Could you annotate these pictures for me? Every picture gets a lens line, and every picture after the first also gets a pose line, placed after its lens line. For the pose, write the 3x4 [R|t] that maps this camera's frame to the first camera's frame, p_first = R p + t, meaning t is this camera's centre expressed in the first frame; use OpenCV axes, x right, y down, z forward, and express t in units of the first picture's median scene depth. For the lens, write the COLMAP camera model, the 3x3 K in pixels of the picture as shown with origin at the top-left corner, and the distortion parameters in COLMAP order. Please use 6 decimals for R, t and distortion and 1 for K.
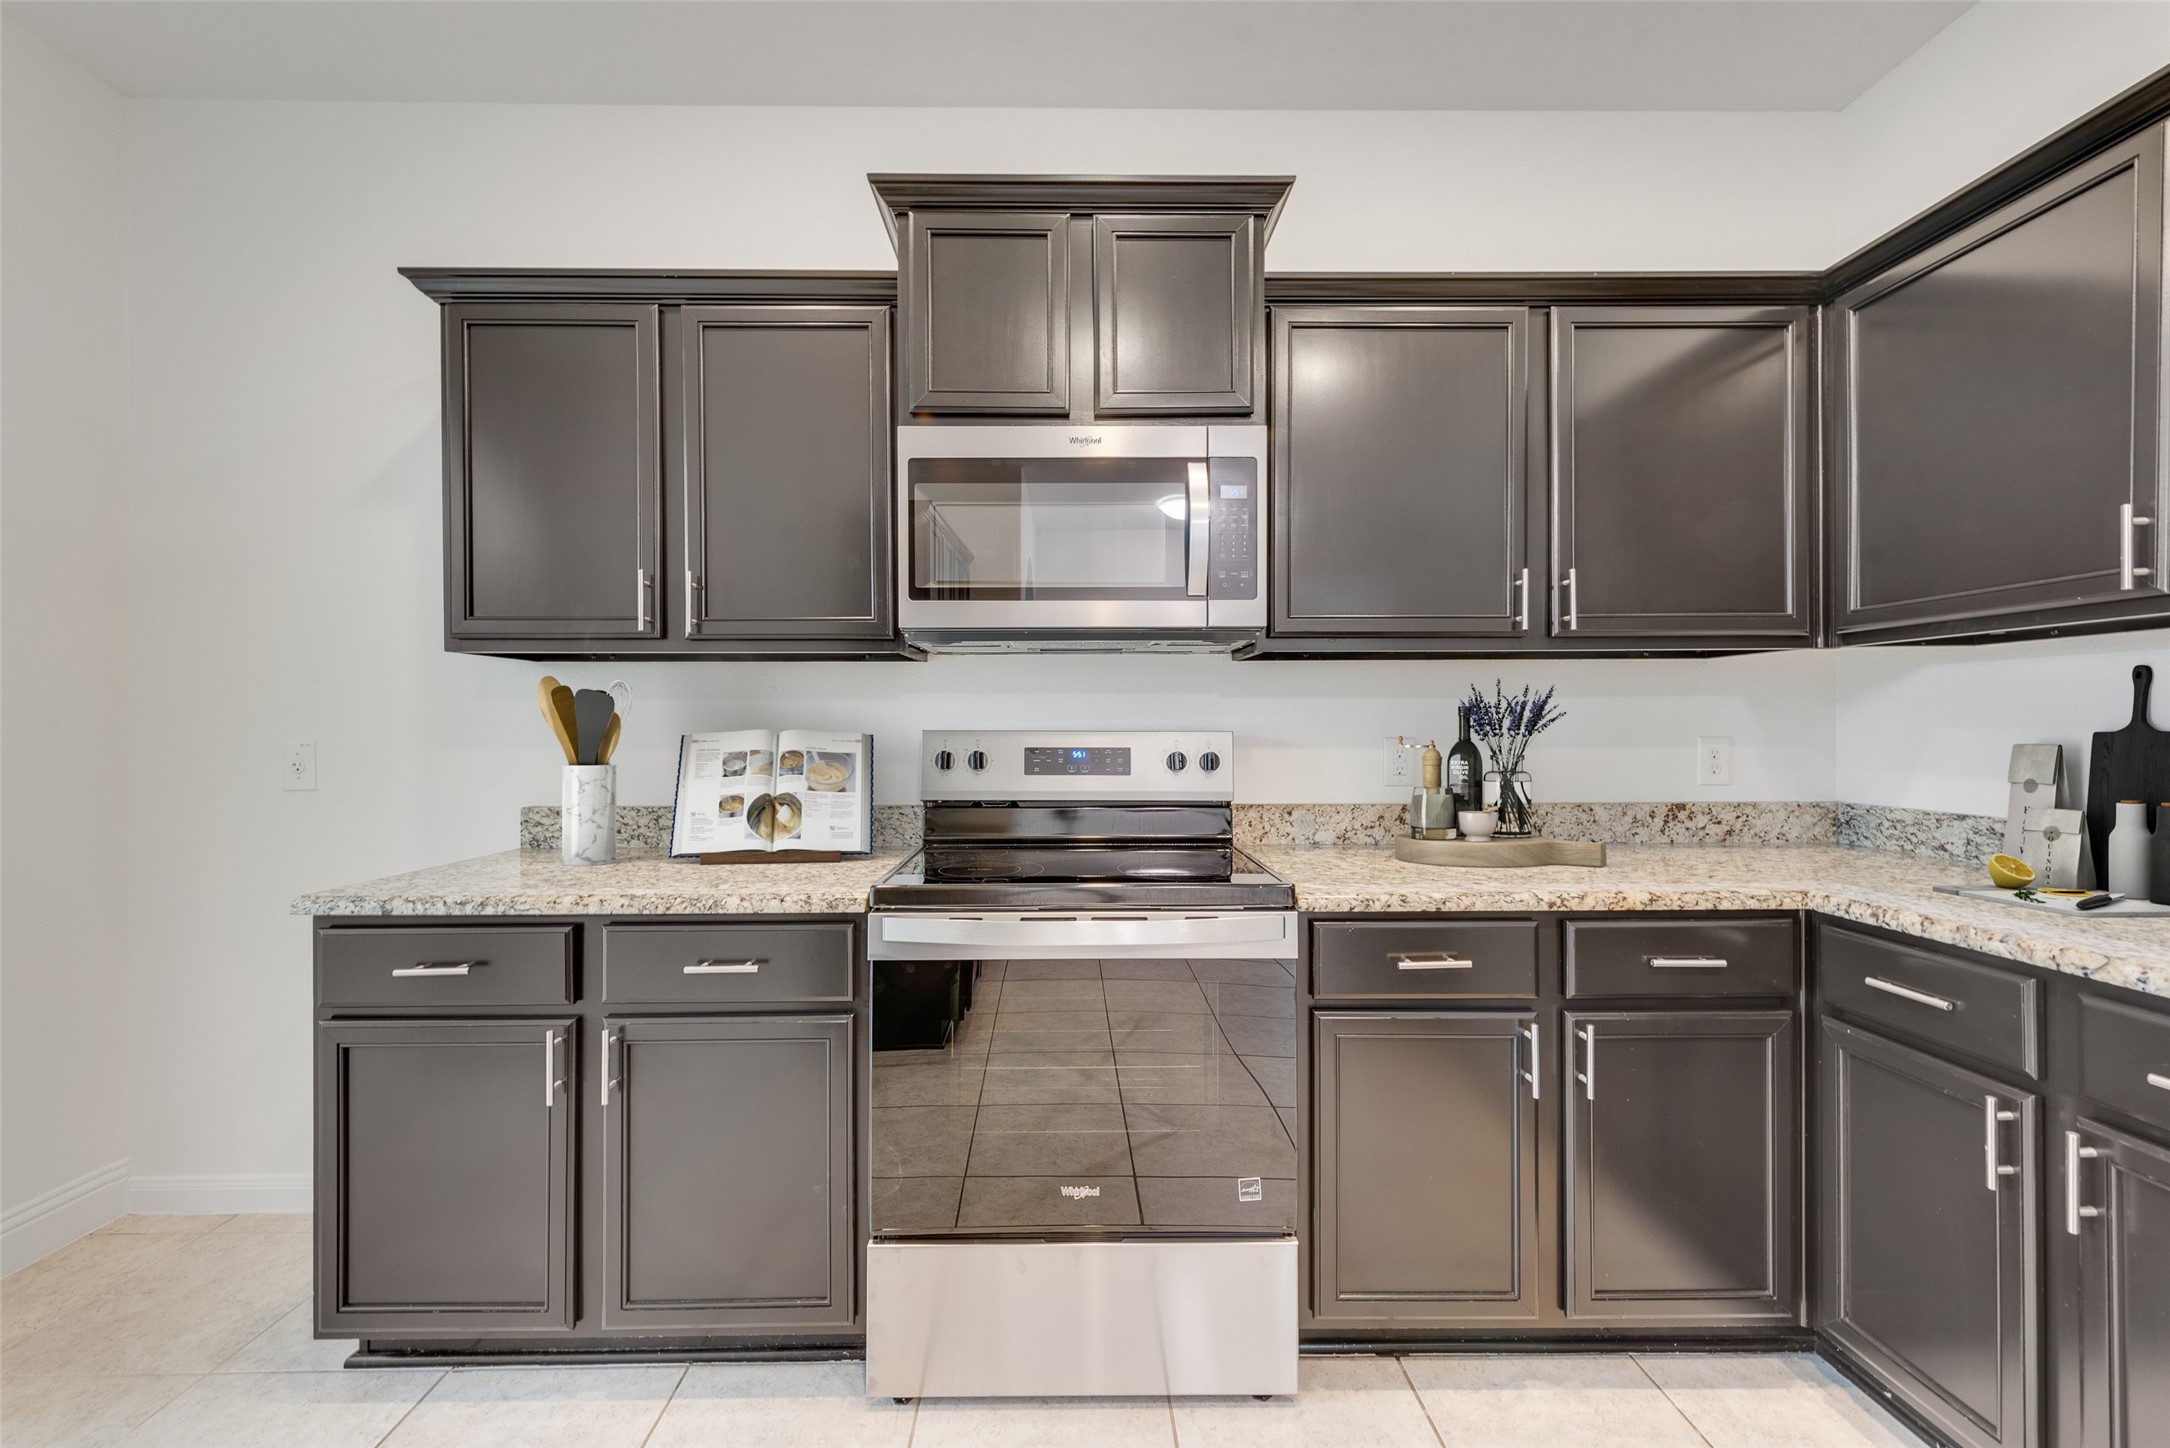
lens RADIAL K [[857.3, 0, 1073.2], [0, 857.3, 727.0], [0, 0, 1]] dist [0.004076, 0.000331]
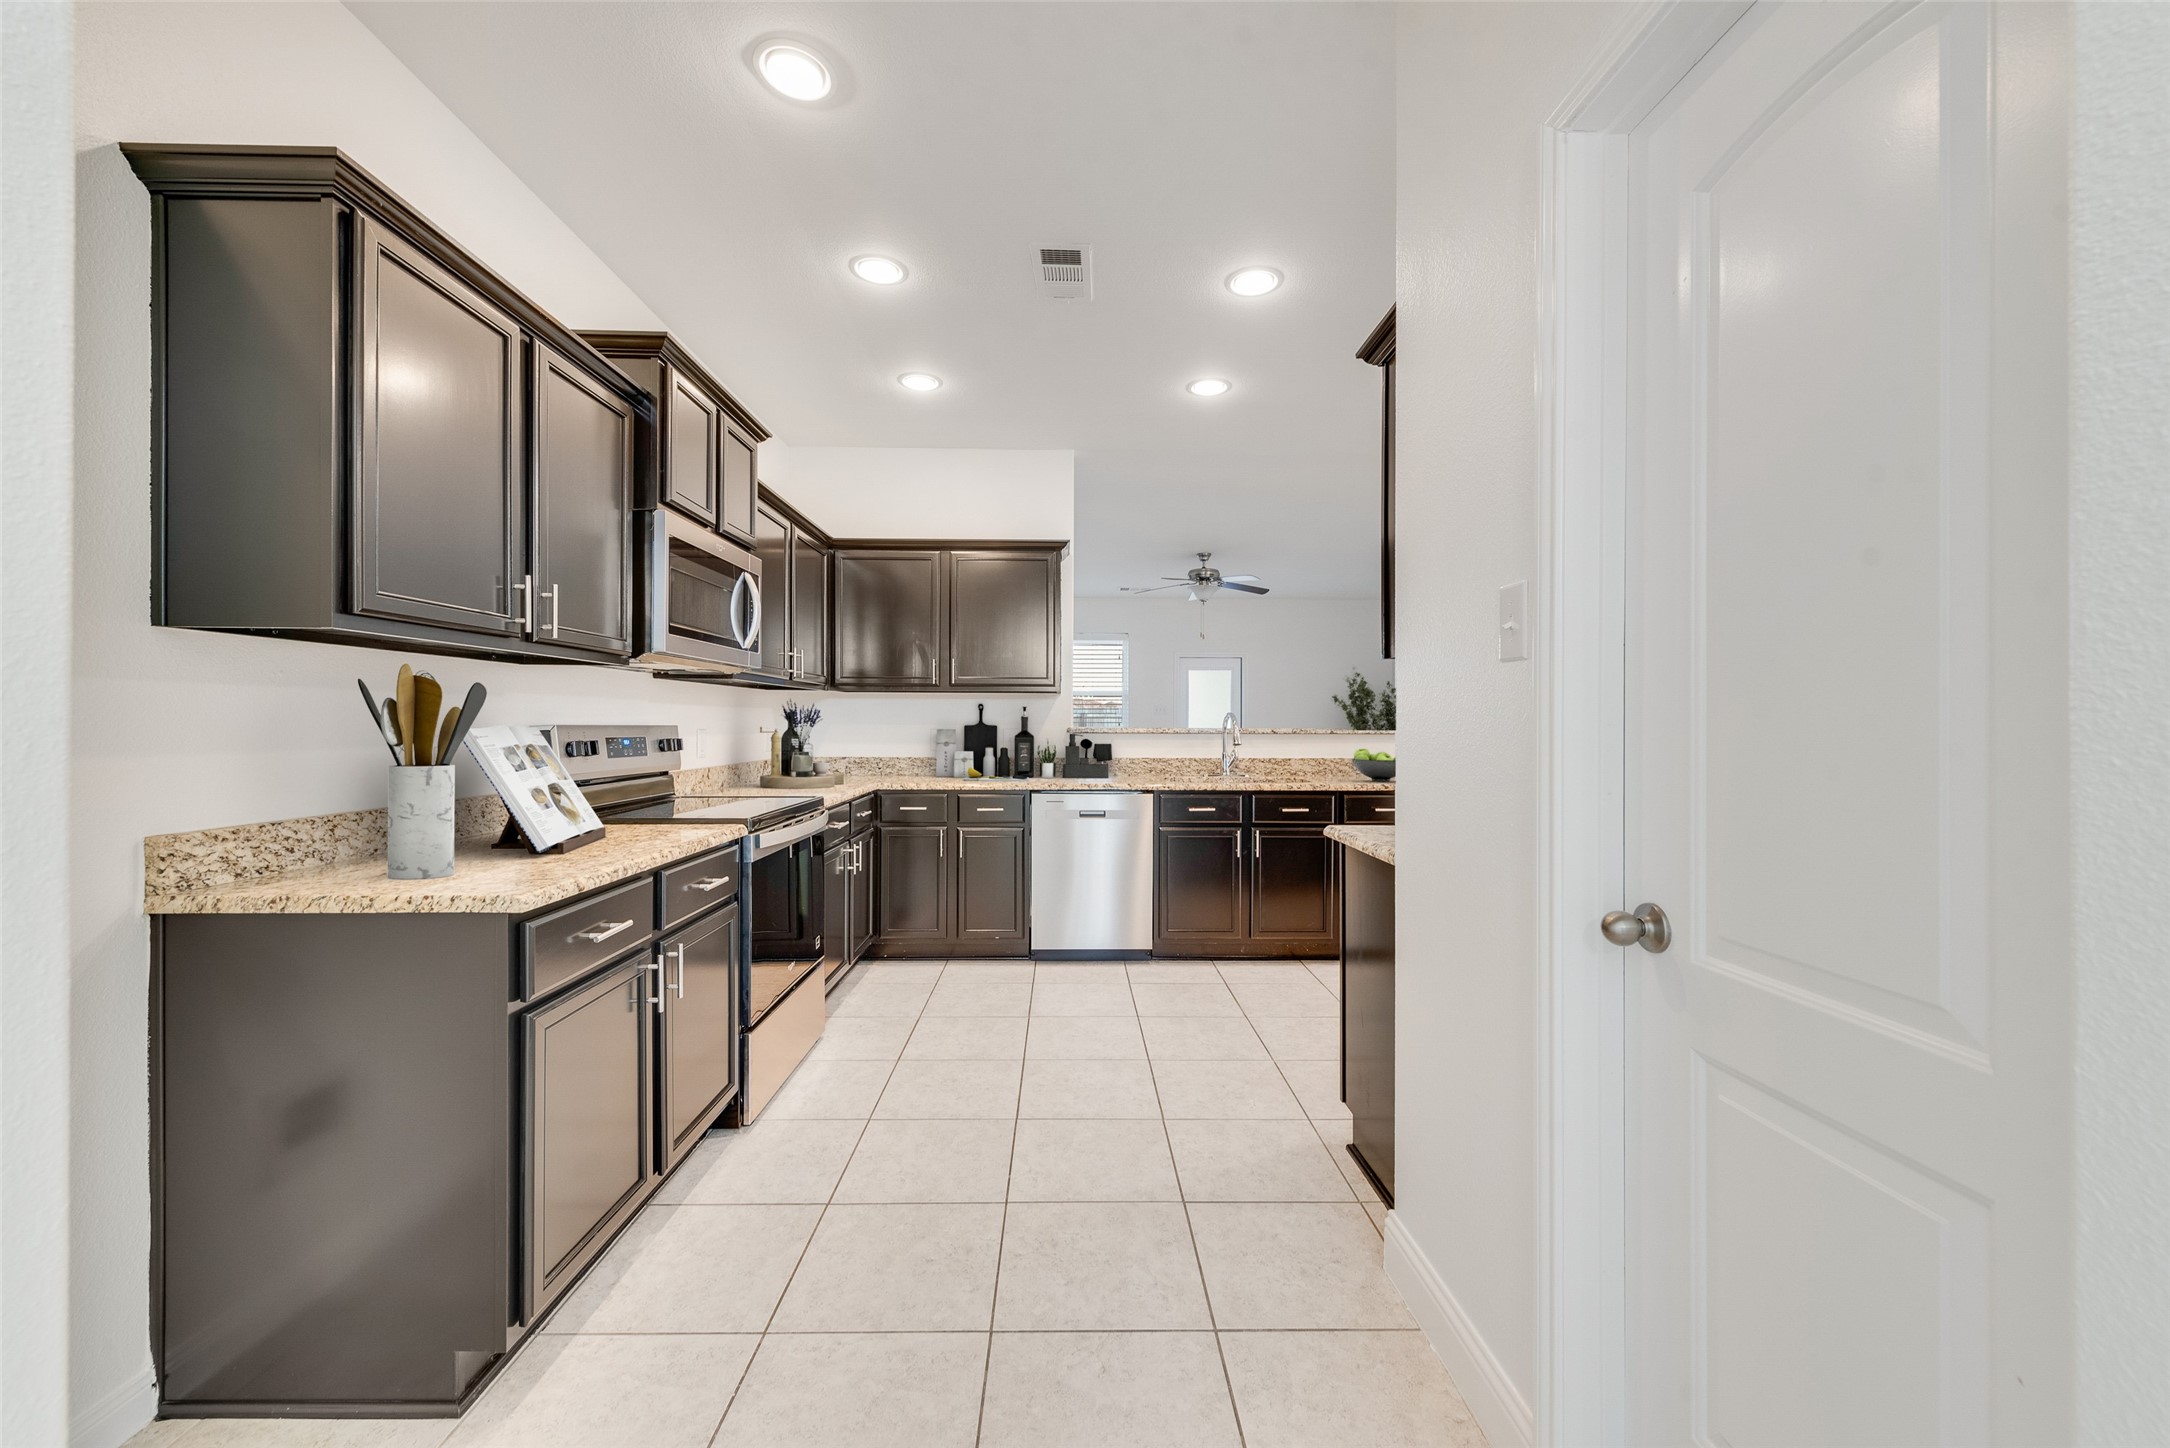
lens RADIAL K [[857.3, 0, 1073.2], [0, 857.3, 727.0], [0, 0, 1]] dist [0.004076, 0.000331]
pose [[-0.000056, -0.003908, 0.999992, -1.859763], [-0.003677, 0.999986, 0.003907, -0.000466], [-0.999993, -0.003677, -0.000070, 0.368581]]
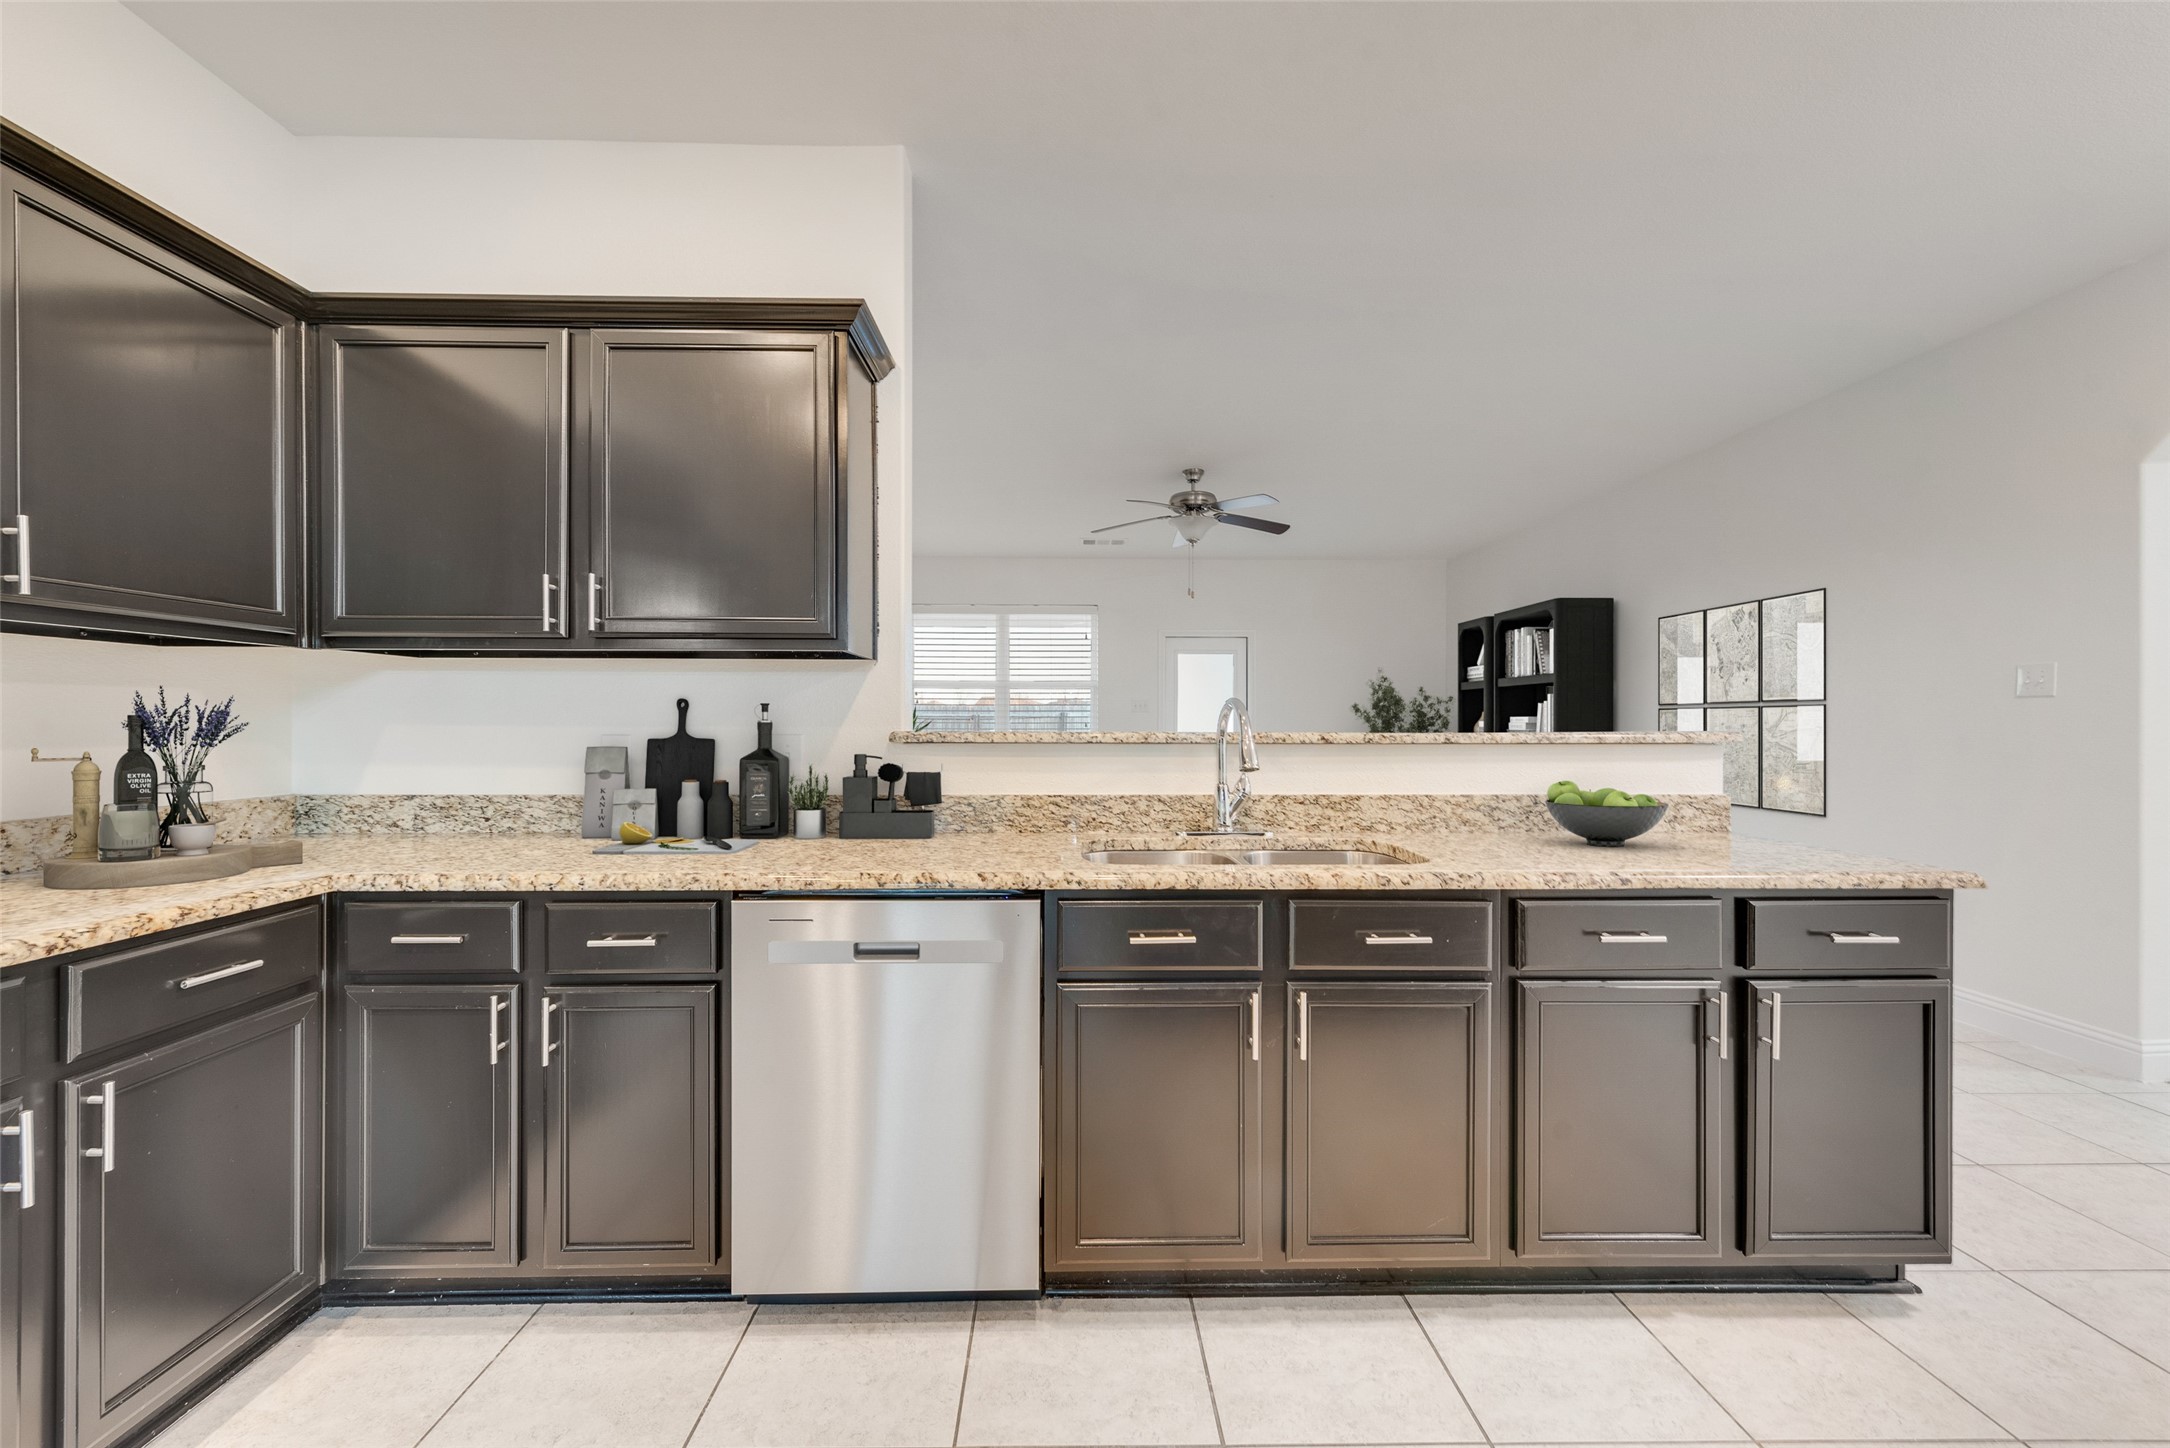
lens RADIAL K [[857.3, 0, 1073.2], [0, 857.3, 727.0], [0, 0, 1]] dist [0.004076, 0.000331]
pose [[0.003268, -0.000448, 0.999995, -0.218857], [-0.001176, 0.999999, 0.000452, 0.004167], [-0.999994, -0.001177, 0.003268, 0.068563]]
